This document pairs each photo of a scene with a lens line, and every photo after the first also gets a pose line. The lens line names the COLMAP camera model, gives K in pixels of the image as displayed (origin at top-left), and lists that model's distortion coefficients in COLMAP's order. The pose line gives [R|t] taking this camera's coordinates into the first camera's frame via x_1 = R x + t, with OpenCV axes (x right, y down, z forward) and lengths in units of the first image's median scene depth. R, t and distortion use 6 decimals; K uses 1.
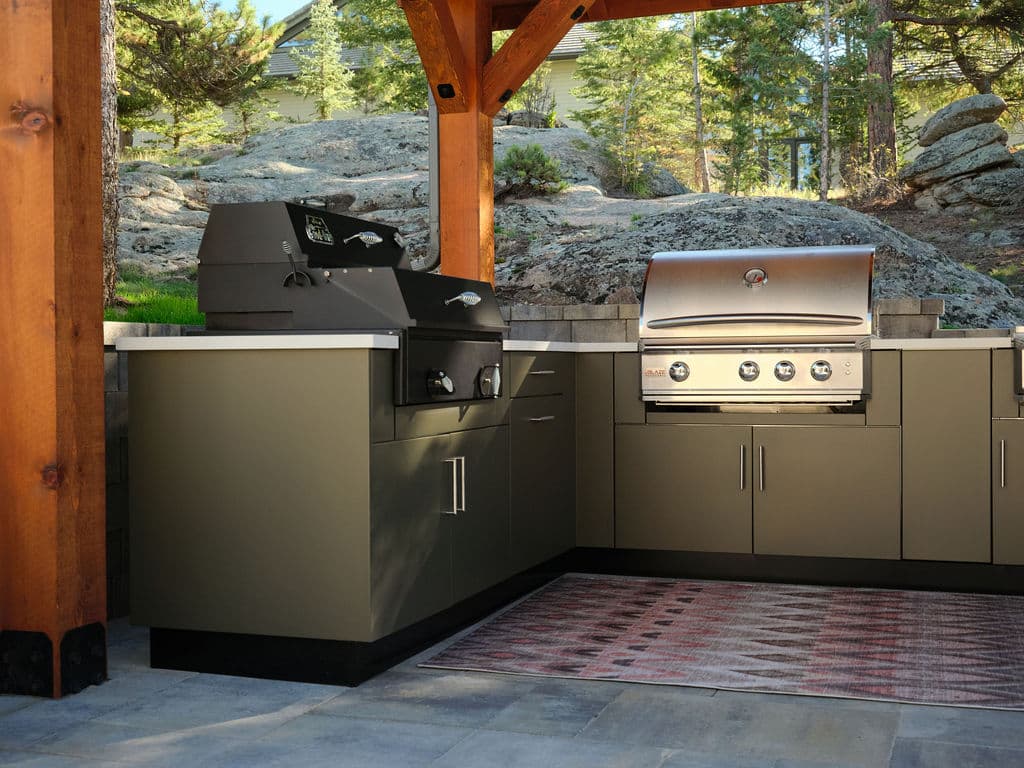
lens RADIAL K [[1295.8, 0, 520.2], [0, 1295.8, 385.5], [0, 0, 1]] dist [-0.007085, 0.000000]
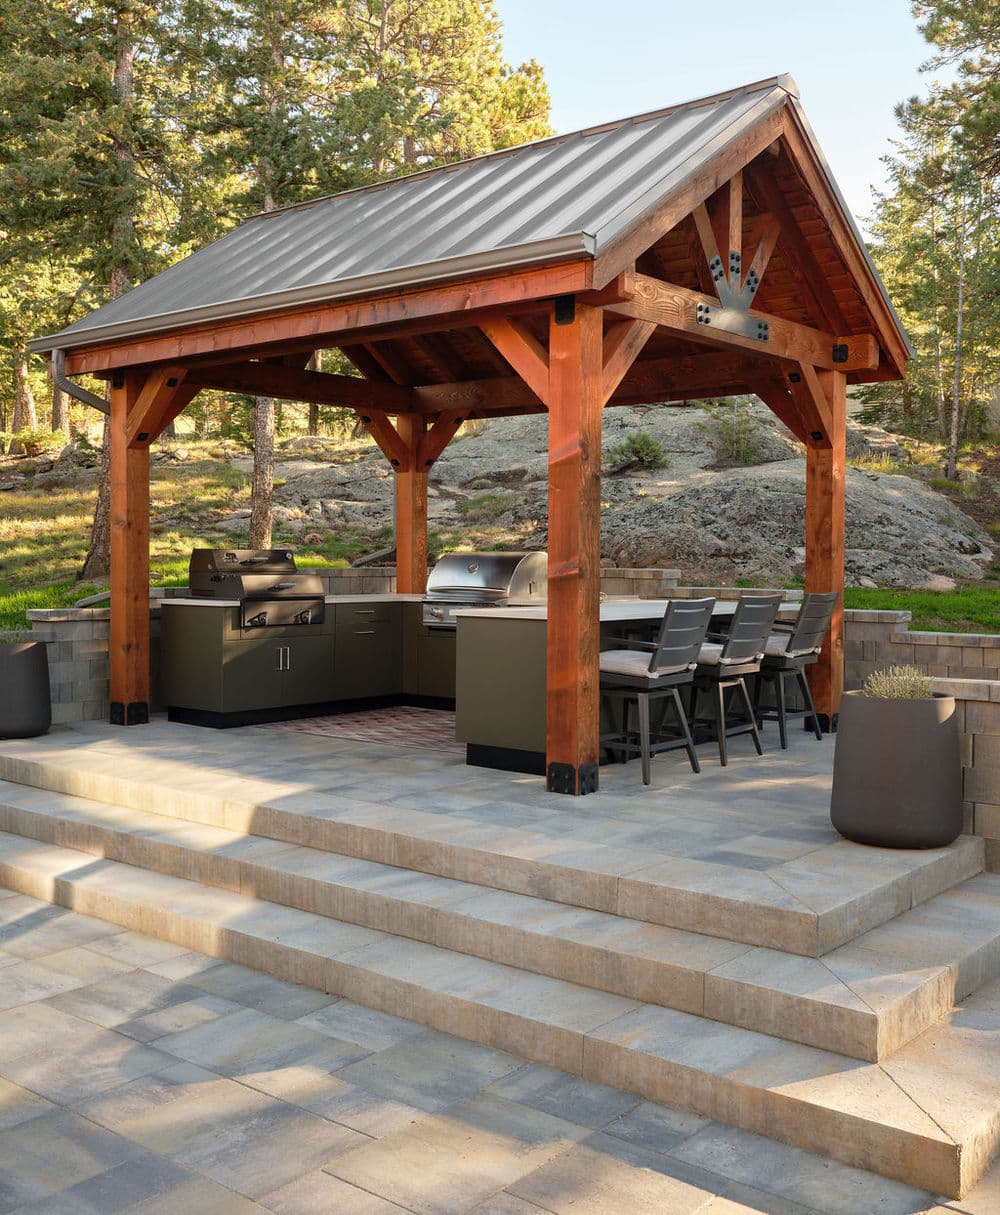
lens RADIAL K [[1245.7, 0, 503.1], [0, 1245.7, 581.6], [0, 0, 1]] dist [0.023741, 0.000000]
pose [[0.937148, 0.017953, -0.348469, 0.498312], [-0.018700, 0.999824, 0.001221, -0.034725], [0.348430, 0.005372, 0.937320, -0.468525]]
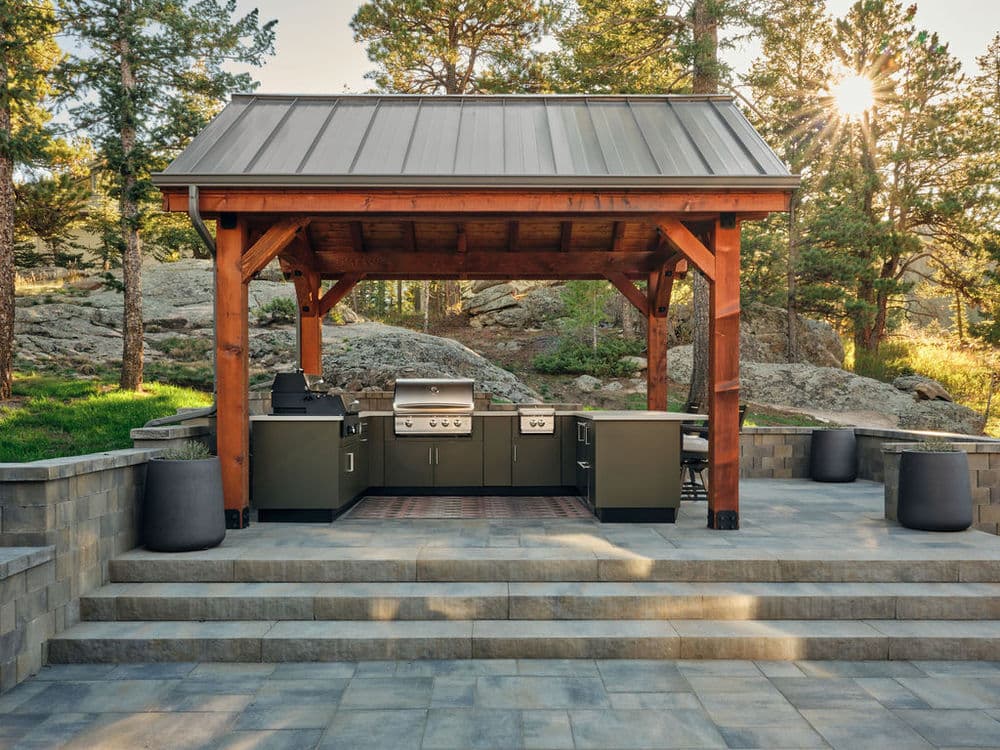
lens RADIAL K [[839.2, 0, 497.8], [0, 839.2, 397.5], [0, 0, 1]] dist [0.024475, 0.001766]
pose [[0.942875, 0.006225, 0.333089, -0.163048], [0.000318, 0.999808, -0.019586, -0.016484], [-0.333147, 0.018573, 0.942692, -0.428133]]
